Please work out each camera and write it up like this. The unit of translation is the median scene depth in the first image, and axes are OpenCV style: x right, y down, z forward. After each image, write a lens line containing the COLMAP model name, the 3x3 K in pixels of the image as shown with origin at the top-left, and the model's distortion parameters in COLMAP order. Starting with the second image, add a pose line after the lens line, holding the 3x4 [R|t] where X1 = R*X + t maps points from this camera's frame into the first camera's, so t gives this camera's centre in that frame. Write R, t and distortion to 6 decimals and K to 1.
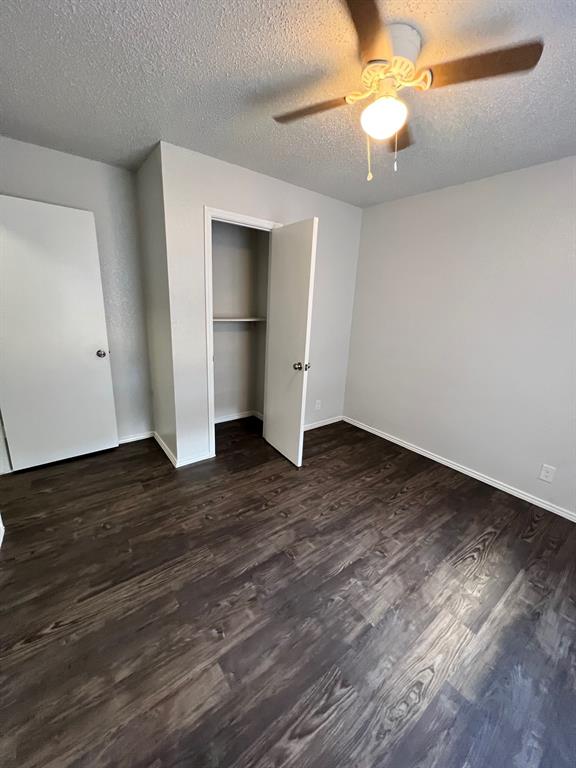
lens RADIAL K [[306.8, 0, 286.5], [0, 306.8, 379.9], [0, 0, 1]] dist [-0.002258, 0.000521]
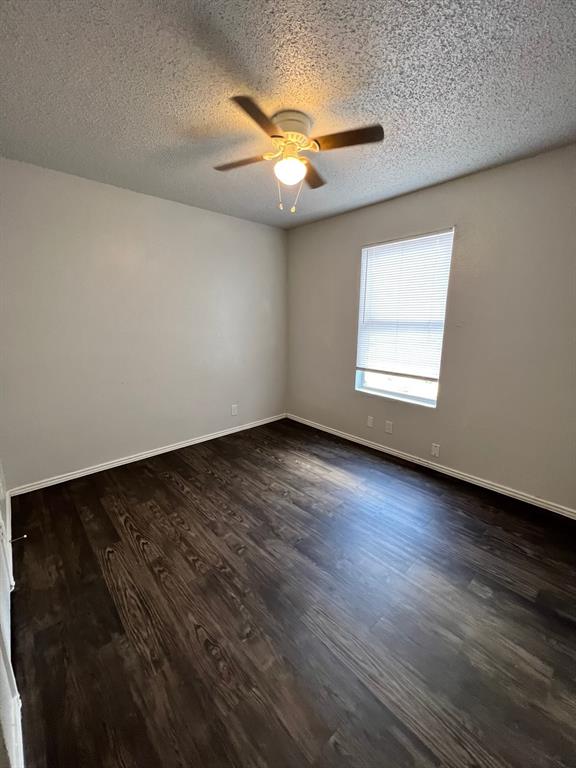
lens RADIAL K [[306.8, 0, 287.7], [0, 306.8, 378.7], [0, 0, 1]] dist [-0.002258, 0.000521]
pose [[-0.093026, -0.238190, 0.966753, -0.779598], [0.239814, 0.937018, 0.253940, -0.218942], [-0.966351, 0.255464, -0.030046, 0.799130]]
